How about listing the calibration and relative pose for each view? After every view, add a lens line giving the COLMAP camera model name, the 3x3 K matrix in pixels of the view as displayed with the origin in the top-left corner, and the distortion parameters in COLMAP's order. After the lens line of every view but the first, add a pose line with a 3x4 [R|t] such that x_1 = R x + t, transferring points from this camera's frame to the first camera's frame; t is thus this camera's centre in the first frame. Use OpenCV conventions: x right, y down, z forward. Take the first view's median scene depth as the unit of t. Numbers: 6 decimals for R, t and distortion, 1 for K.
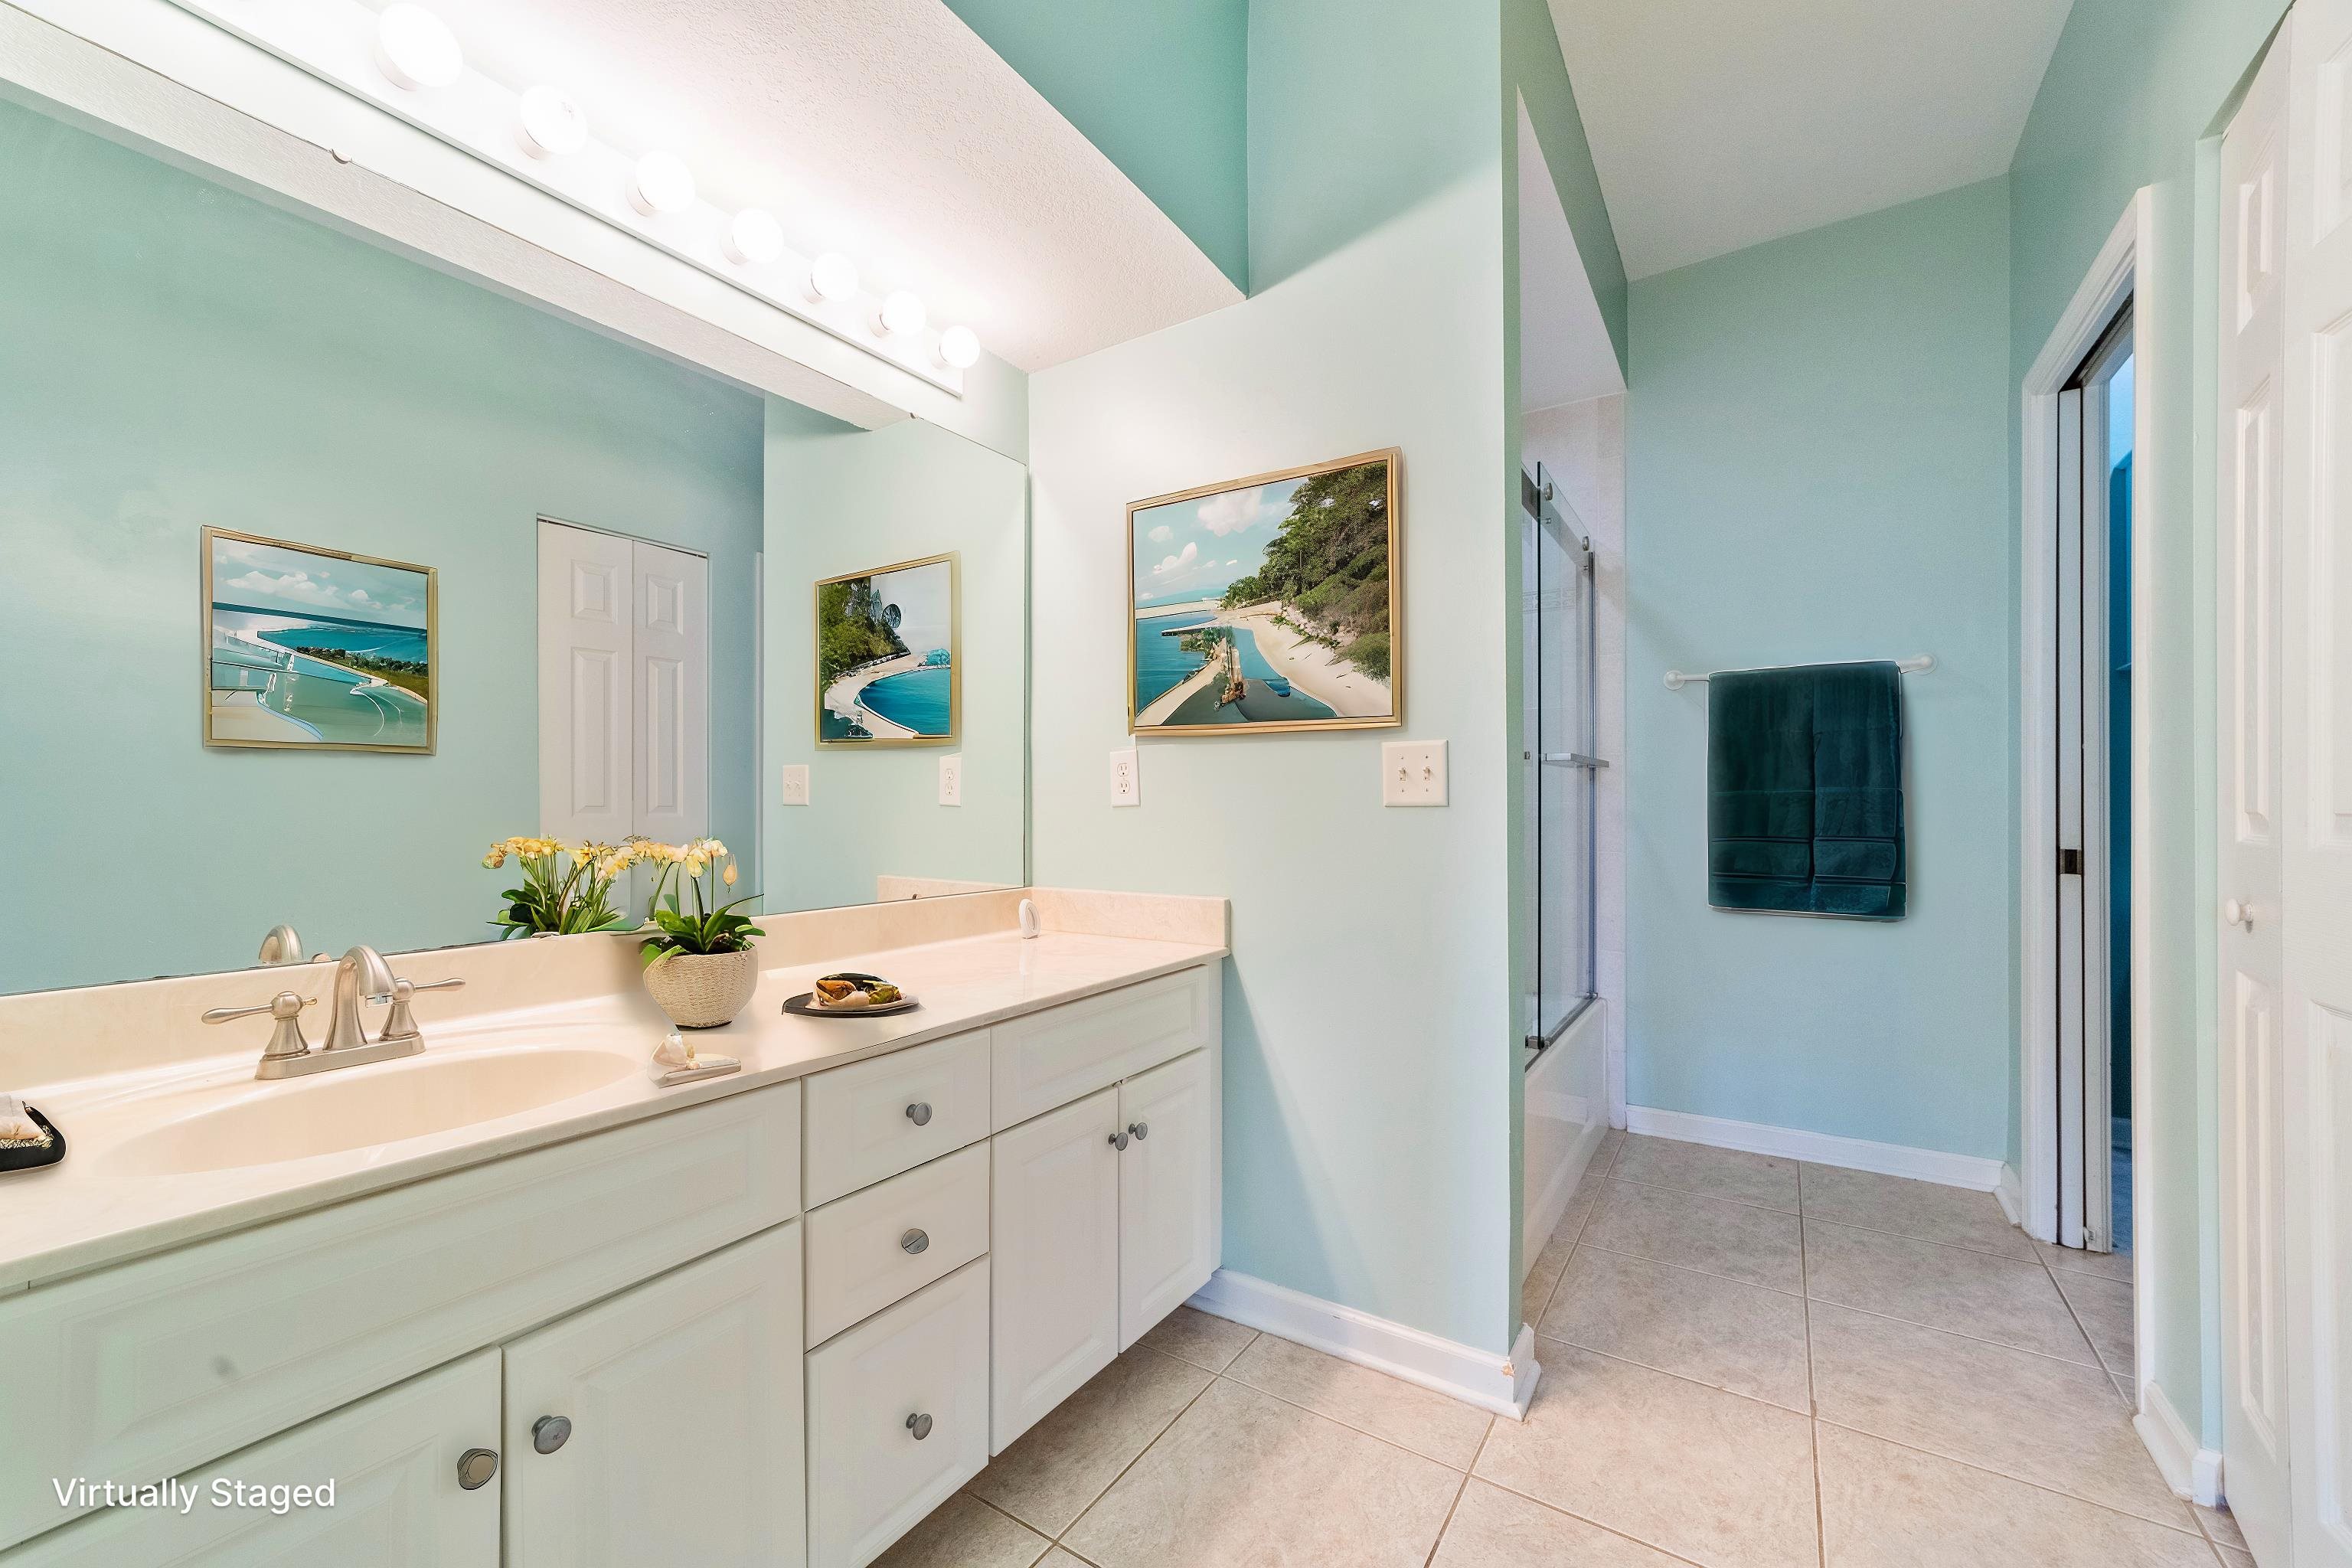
lens RADIAL K [[916.5, 0, 1190.9], [0, 916.5, 803.6], [0, 0, 1]] dist [-0.006020, 0.000276]
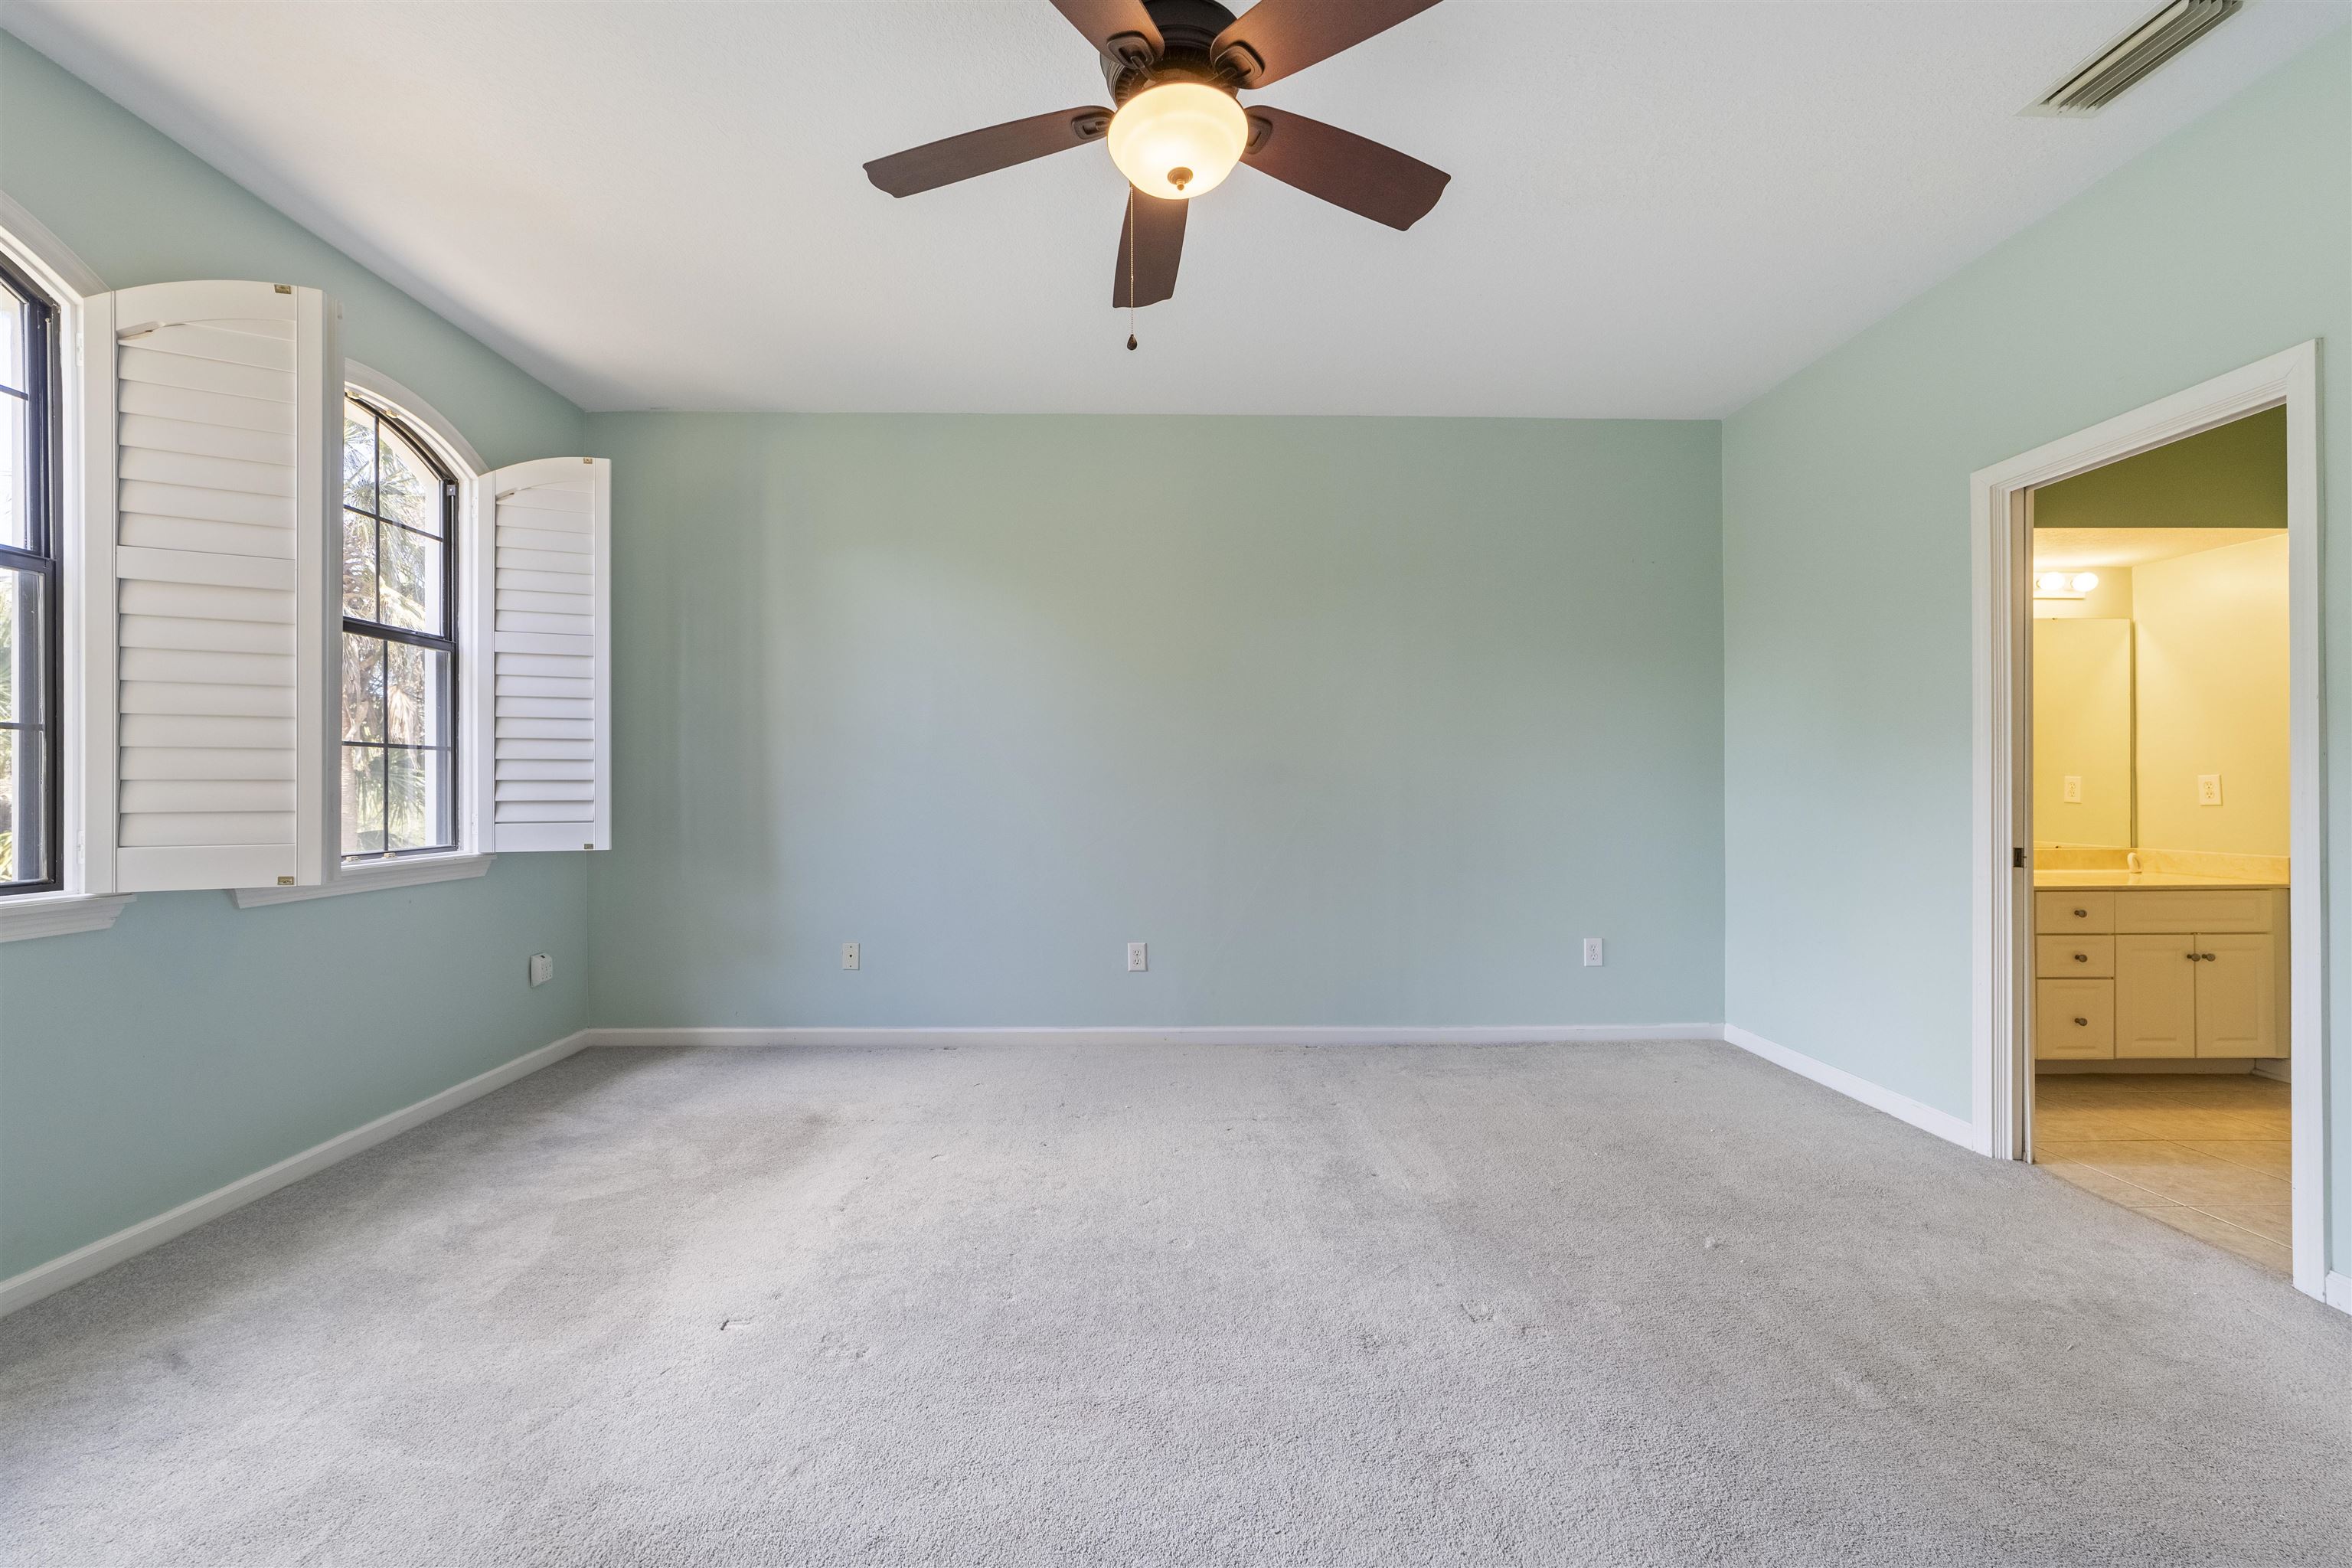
lens RADIAL K [[913.3, 0, 1186.6], [0, 913.3, 779.7], [0, 0, 1]] dist [-0.008171, 0.005423]
pose [[0.559631, -0.007597, -0.828707, 0.289405], [0.005495, 0.999970, -0.005457, -0.048779], [0.828723, -0.001500, 0.559656, -1.688590]]
